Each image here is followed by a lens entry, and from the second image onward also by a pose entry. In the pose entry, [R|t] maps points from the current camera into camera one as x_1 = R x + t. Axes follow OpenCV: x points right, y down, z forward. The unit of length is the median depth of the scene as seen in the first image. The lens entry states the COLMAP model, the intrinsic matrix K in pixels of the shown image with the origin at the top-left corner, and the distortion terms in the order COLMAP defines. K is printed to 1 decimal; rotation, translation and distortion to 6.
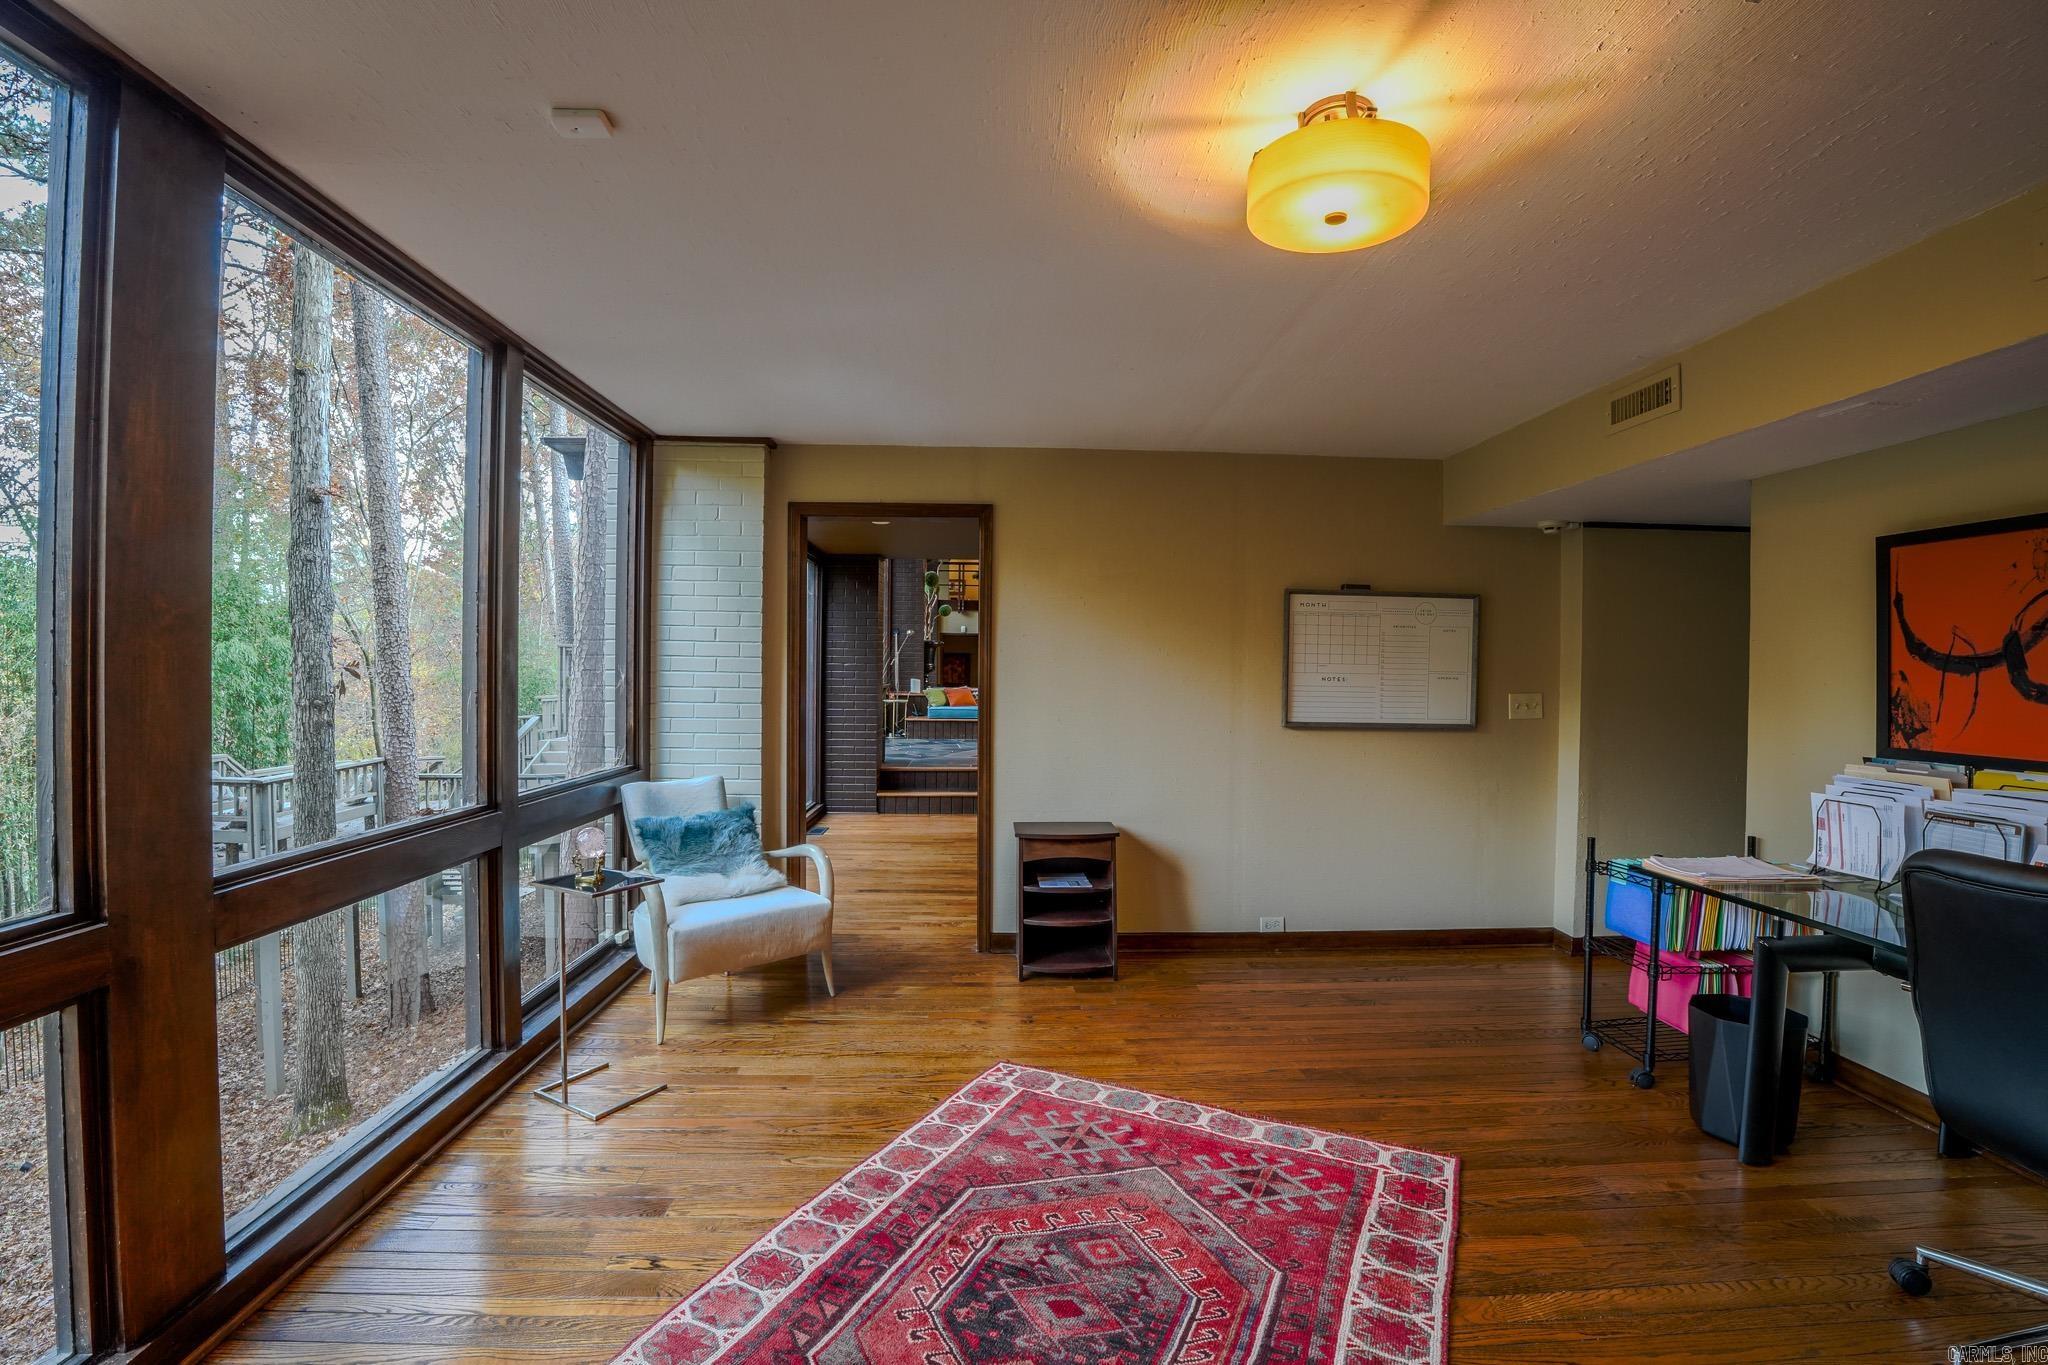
lens RADIAL K [[902.6, 0, 1019.0], [0, 902.6, 682.2], [0, 0, 1]] dist [-0.067509, 0.016076]
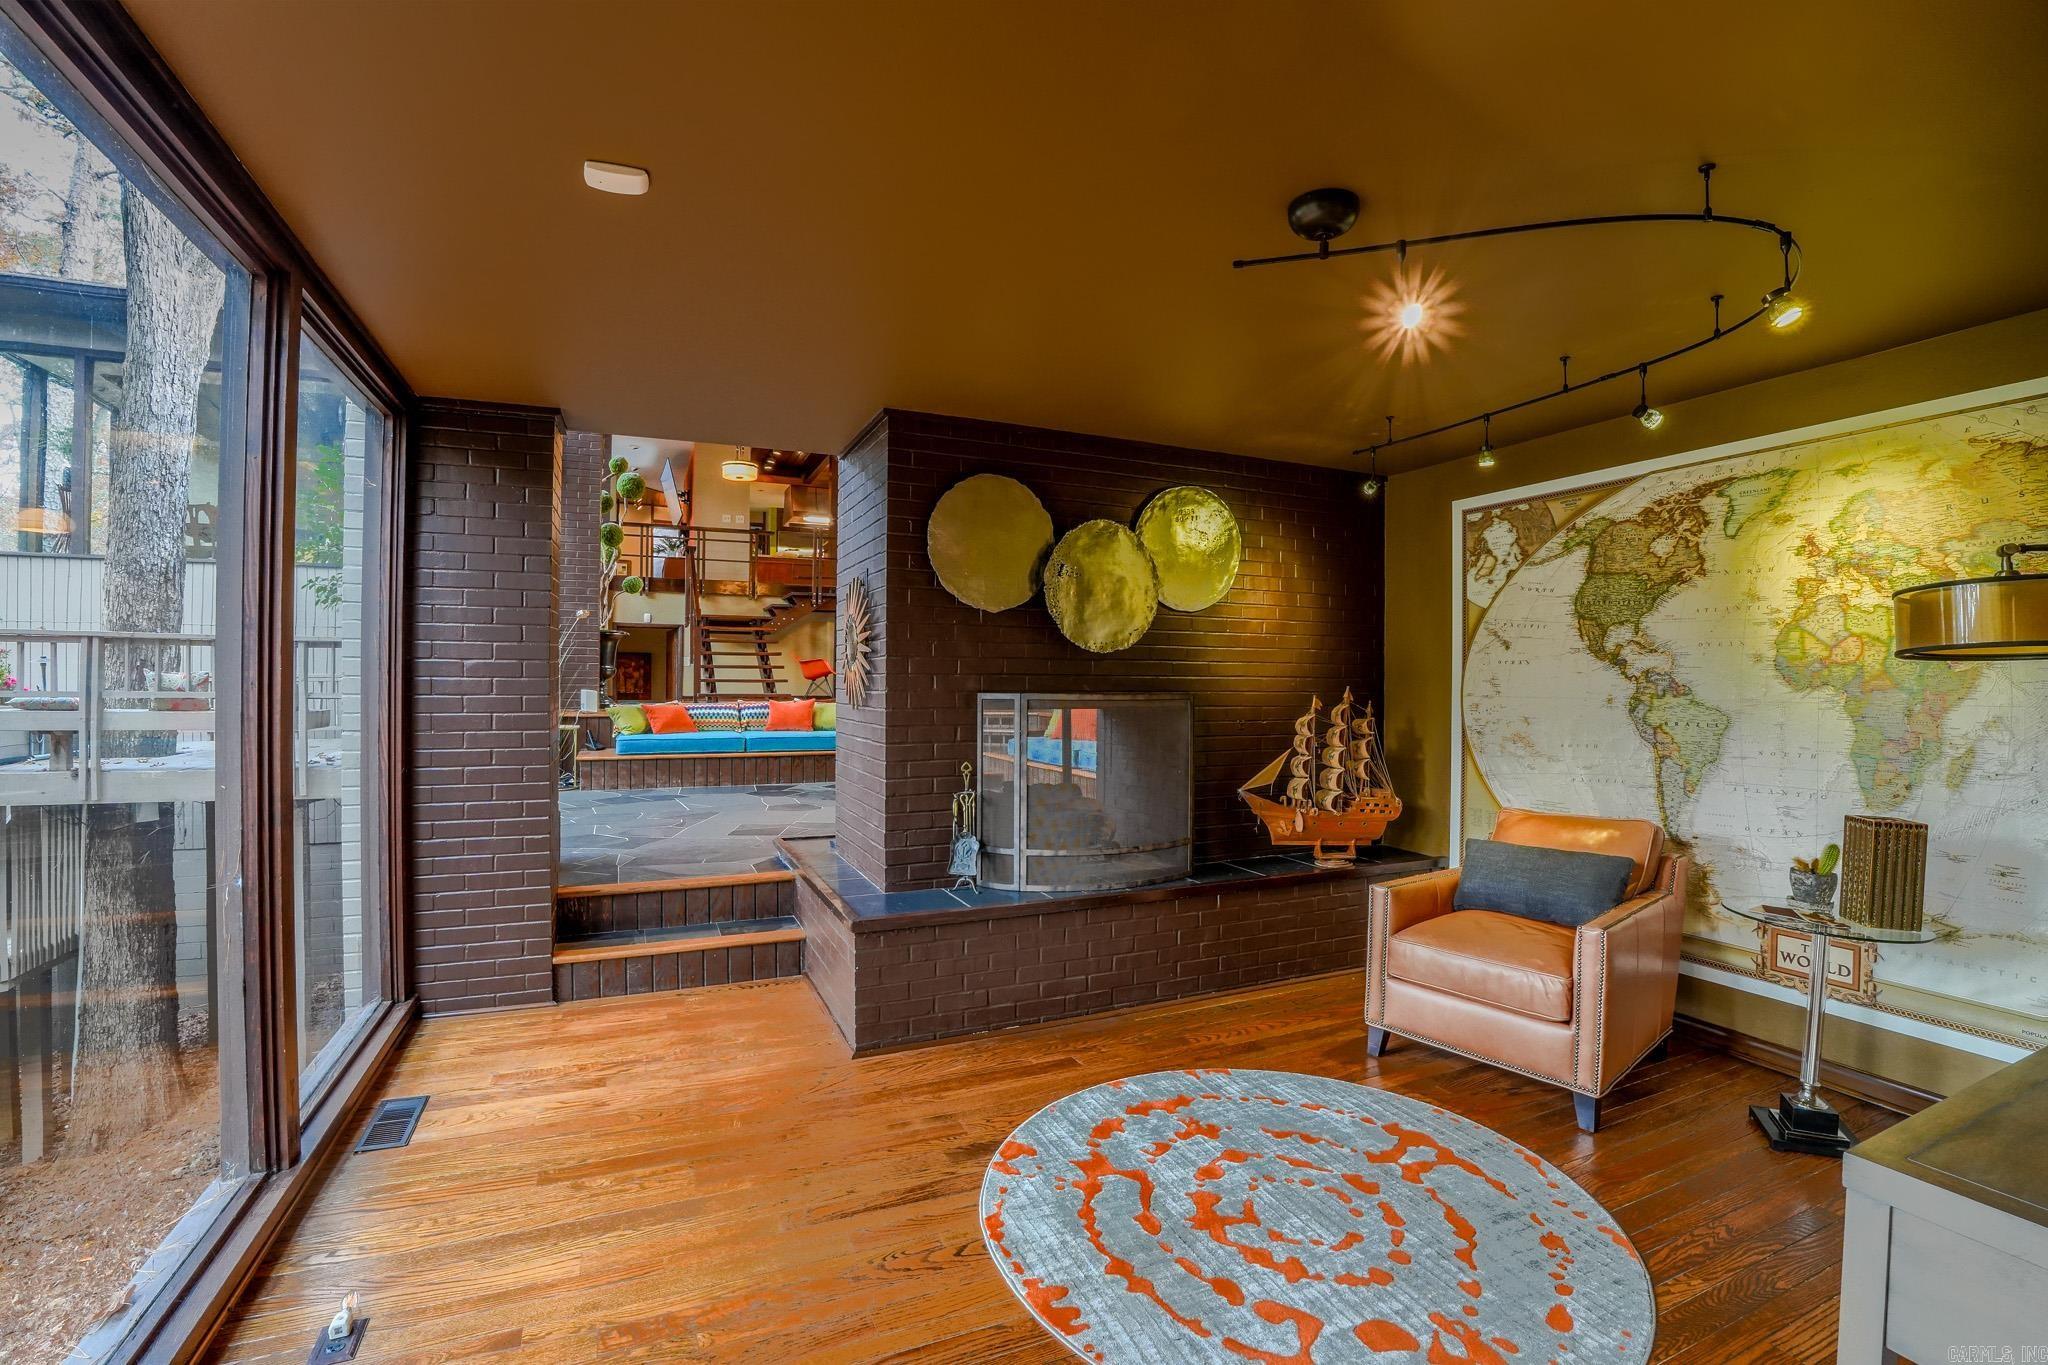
lens RADIAL K [[902.6, 0, 1019.0], [0, 902.6, 682.2], [0, 0, 1]] dist [-0.067509, 0.016076]
pose [[0.929857, -0.003717, 0.367902, -0.099410], [0.005801, 0.999973, -0.004559, -0.006587], [-0.367875, 0.006373, 0.929853, 0.496573]]
